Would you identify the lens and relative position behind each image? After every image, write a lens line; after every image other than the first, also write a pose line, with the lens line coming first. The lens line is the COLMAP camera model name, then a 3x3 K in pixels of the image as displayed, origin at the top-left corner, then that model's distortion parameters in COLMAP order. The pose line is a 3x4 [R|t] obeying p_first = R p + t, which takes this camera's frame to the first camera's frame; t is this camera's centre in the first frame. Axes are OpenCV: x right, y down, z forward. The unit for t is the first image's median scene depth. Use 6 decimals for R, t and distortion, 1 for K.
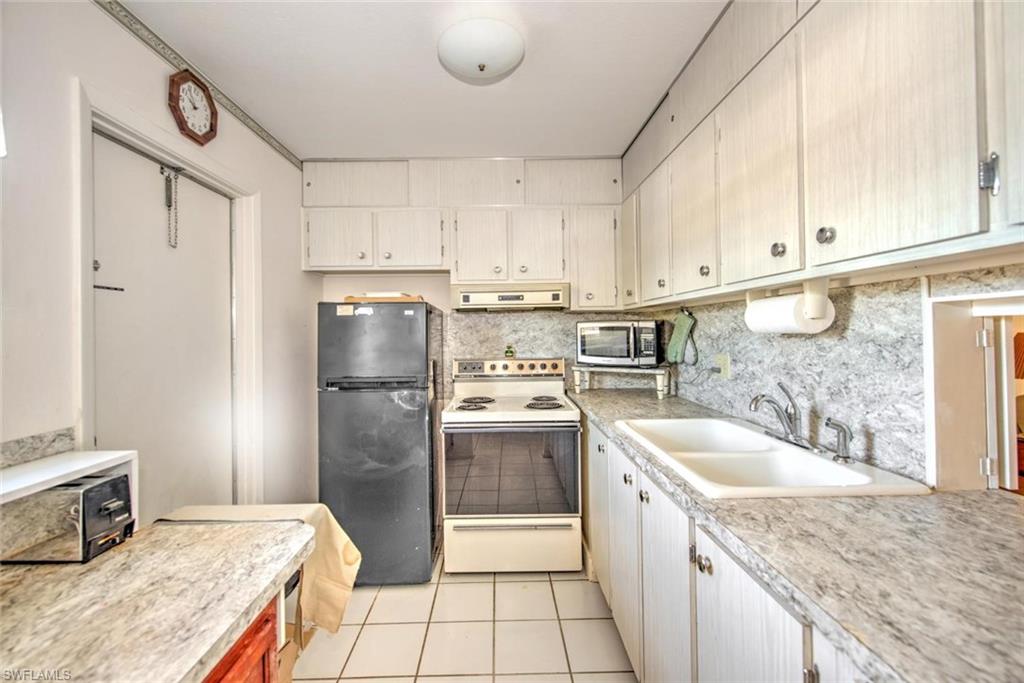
lens RADIAL K [[414.9, 0, 505.2], [0, 414.9, 332.1], [0, 0, 1]] dist [0.000124, -0.000281]
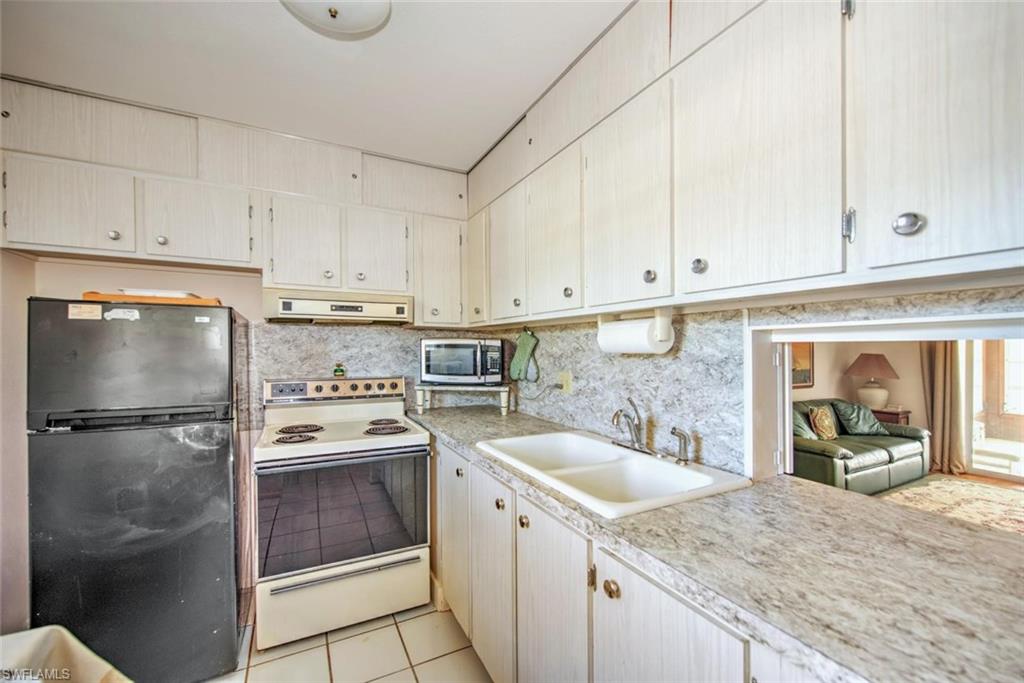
lens RADIAL K [[403.3, 0, 511.4], [0, 403.3, 353.9], [0, 0, 1]] dist [0.001024, -0.000428]
pose [[0.892354, 0.009853, 0.451229, -0.068883], [-0.015131, 0.999853, 0.008090, 0.000374], [-0.451083, -0.014047, 0.892372, 0.109987]]
